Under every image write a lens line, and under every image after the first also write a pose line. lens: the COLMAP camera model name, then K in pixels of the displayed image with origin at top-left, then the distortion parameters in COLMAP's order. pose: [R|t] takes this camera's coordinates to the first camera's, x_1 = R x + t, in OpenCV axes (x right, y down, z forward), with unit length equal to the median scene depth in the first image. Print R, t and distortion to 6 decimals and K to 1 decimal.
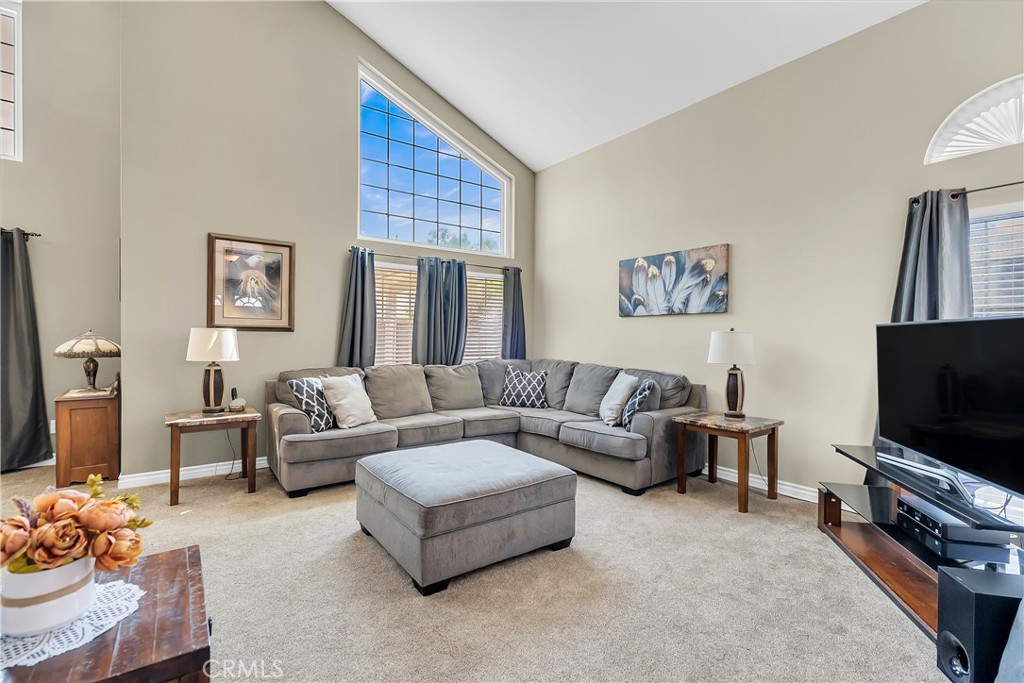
lens RADIAL K [[474.8, 0, 518.3], [0, 474.8, 341.1], [0, 0, 1]] dist [0.004361, -0.000318]
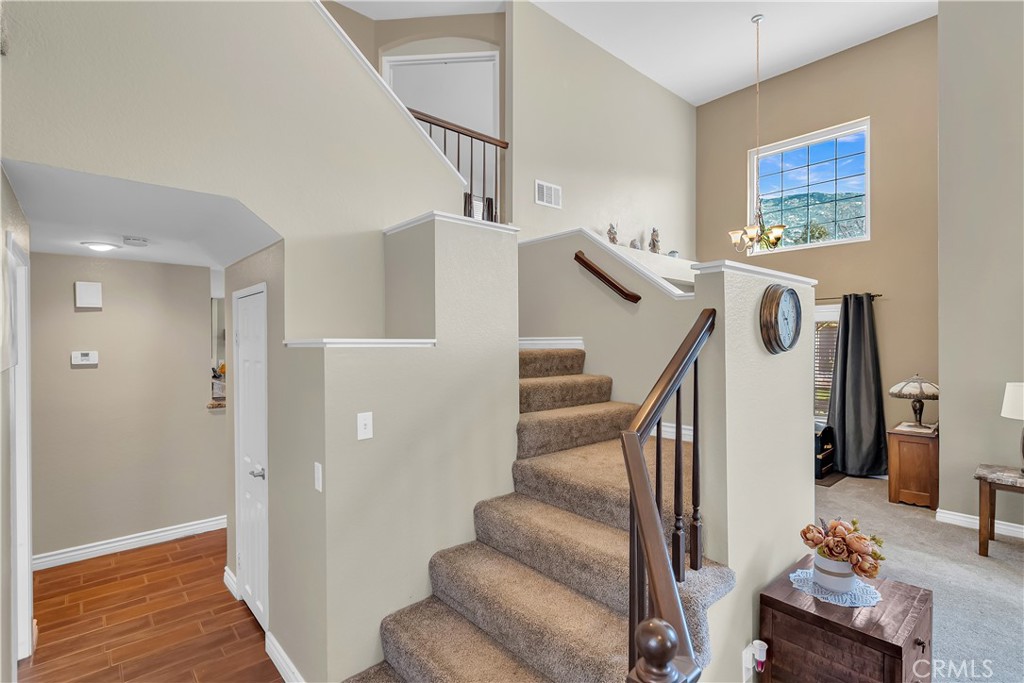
lens RADIAL K [[474.8, 0, 514.4], [0, 474.8, 343.6], [0, 0, 1]] dist [0.004361, -0.000318]
pose [[0.098996, -0.012682, -0.995007, 0.196947], [-0.007878, 0.999877, -0.013528, -0.087256], [0.995057, 0.009178, 0.098884, -0.118178]]
